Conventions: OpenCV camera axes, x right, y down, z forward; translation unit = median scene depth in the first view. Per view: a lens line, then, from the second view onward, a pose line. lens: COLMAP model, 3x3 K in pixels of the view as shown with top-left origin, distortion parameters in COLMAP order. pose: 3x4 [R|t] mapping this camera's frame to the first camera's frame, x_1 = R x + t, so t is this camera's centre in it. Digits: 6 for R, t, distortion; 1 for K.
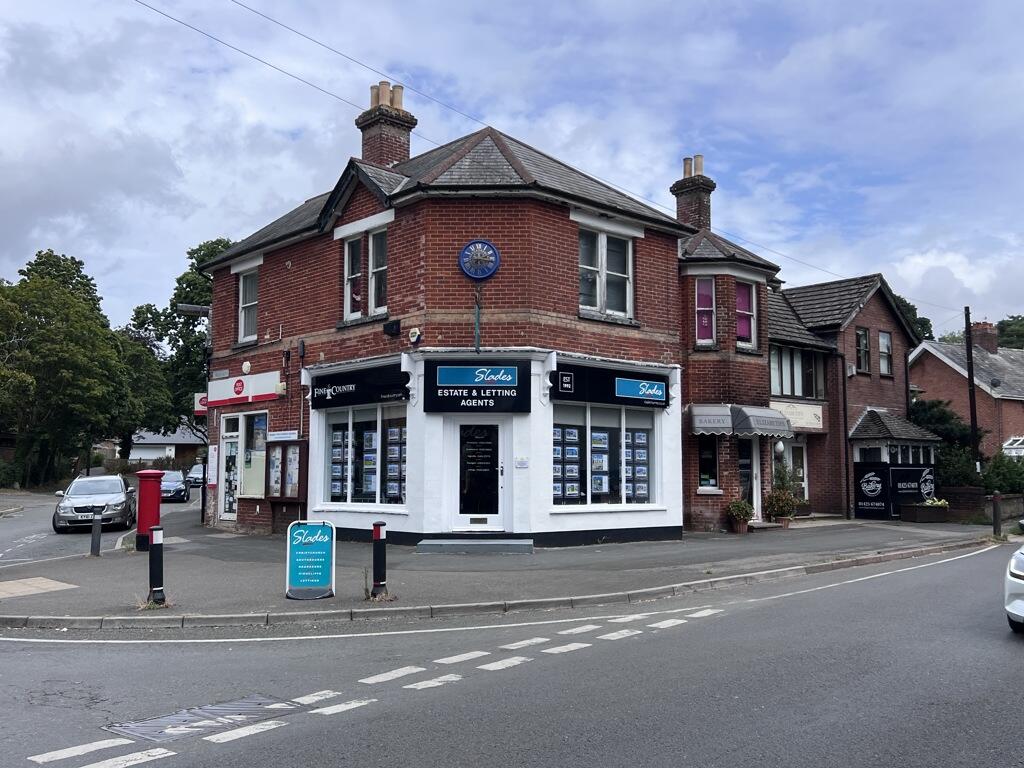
lens RADIAL K [[955.0, 0, 512.0], [0, 955.0, 384.0], [0, 0, 1]] dist [0.089682, -0.004661]
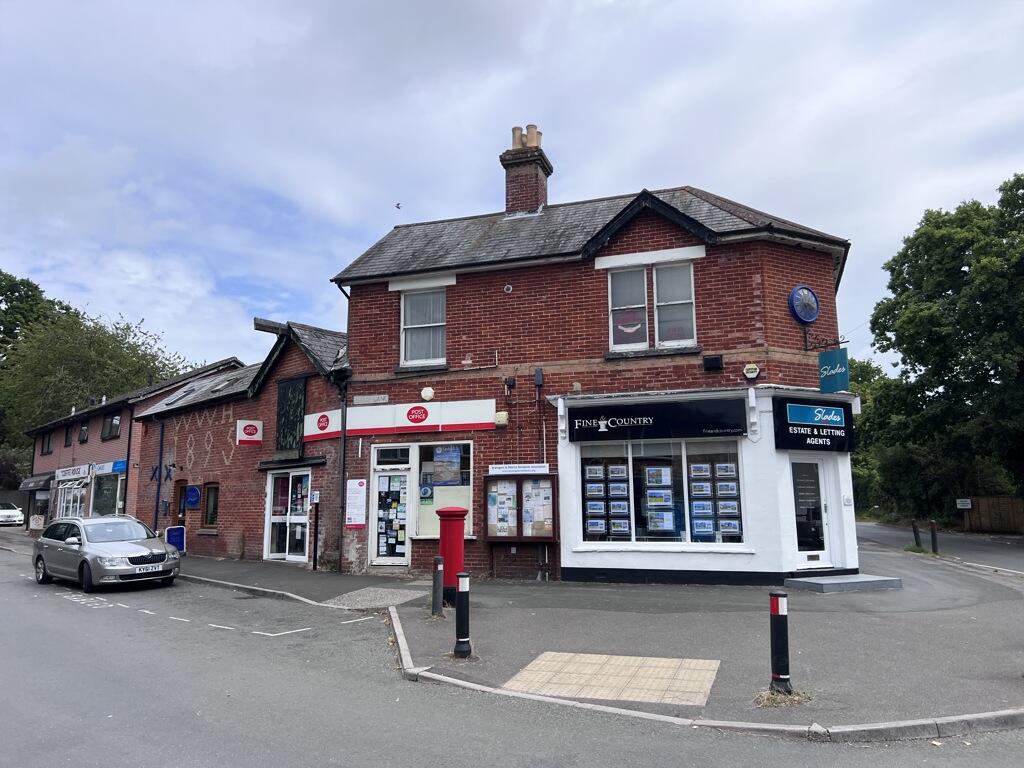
lens RADIAL K [[764.3, 0, 512.0], [0, 764.3, 384.0], [0, 0, 1]] dist [0.077624, -0.001159]
pose [[0.873092, 0.075600, 0.481659, -0.626583], [-0.039613, 0.995638, -0.084468, 0.035852], [-0.485944, 0.054669, 0.872278, 0.368646]]
